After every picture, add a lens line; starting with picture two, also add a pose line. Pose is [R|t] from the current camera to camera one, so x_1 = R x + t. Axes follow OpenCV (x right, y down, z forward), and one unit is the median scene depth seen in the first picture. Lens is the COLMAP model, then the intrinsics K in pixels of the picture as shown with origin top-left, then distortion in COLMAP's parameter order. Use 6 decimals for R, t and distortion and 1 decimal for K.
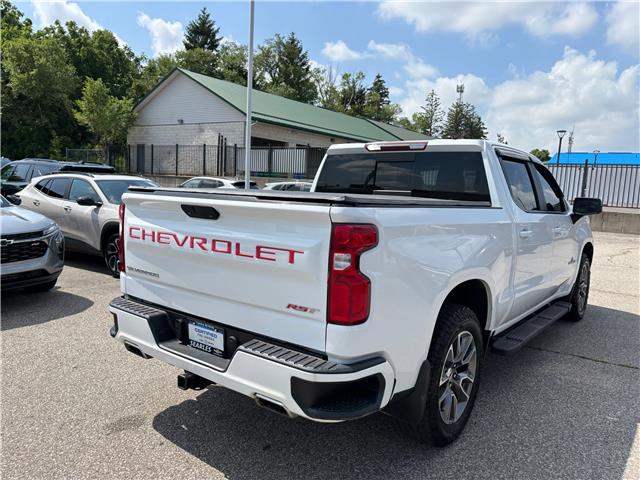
lens RADIAL K [[484.1, 0, 313.6], [0, 484.1, 248.9], [0, 0, 1]] dist [0.046657, -0.058588]
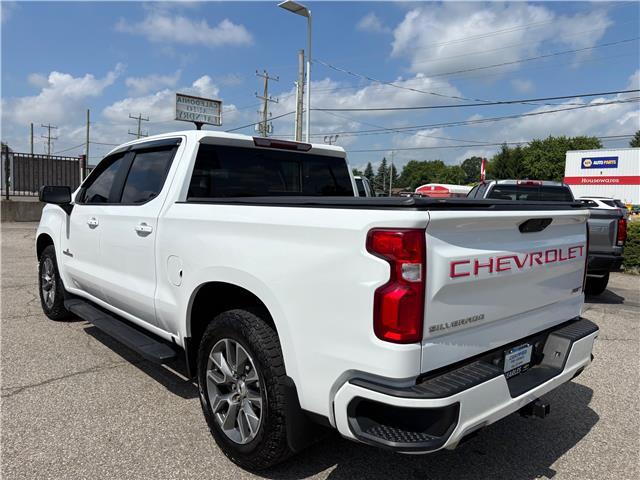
lens RADIAL K [[484.1, 0, 309.8], [0, 484.1, 238.3], [0, 0, 1]] dist [0.046657, -0.058588]
pose [[0.177948, -0.117934, 0.976947, -0.107216], [0.104055, 0.989481, 0.100494, -0.016637], [-0.978523, 0.083773, 0.188348, 0.109165]]
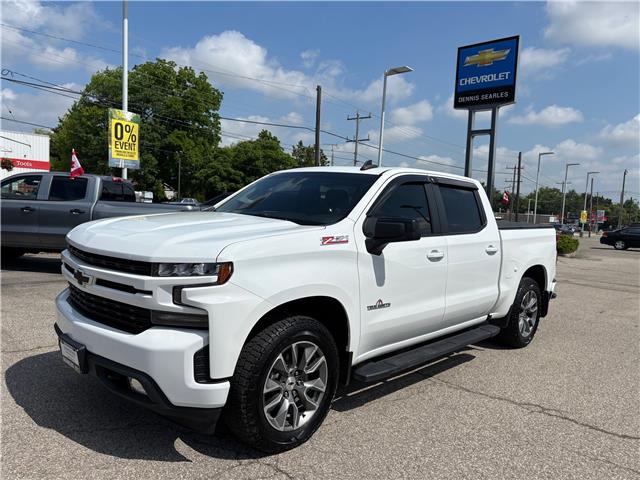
lens RADIAL K [[484.1, 0, 315.4], [0, 484.1, 240.4], [0, 0, 1]] dist [0.046657, -0.058588]
pose [[-0.990447, -0.105739, 0.088510, 0.046962], [-0.086561, 0.976406, 0.197834, -0.042343], [-0.107341, 0.188283, -0.976231, 0.340596]]
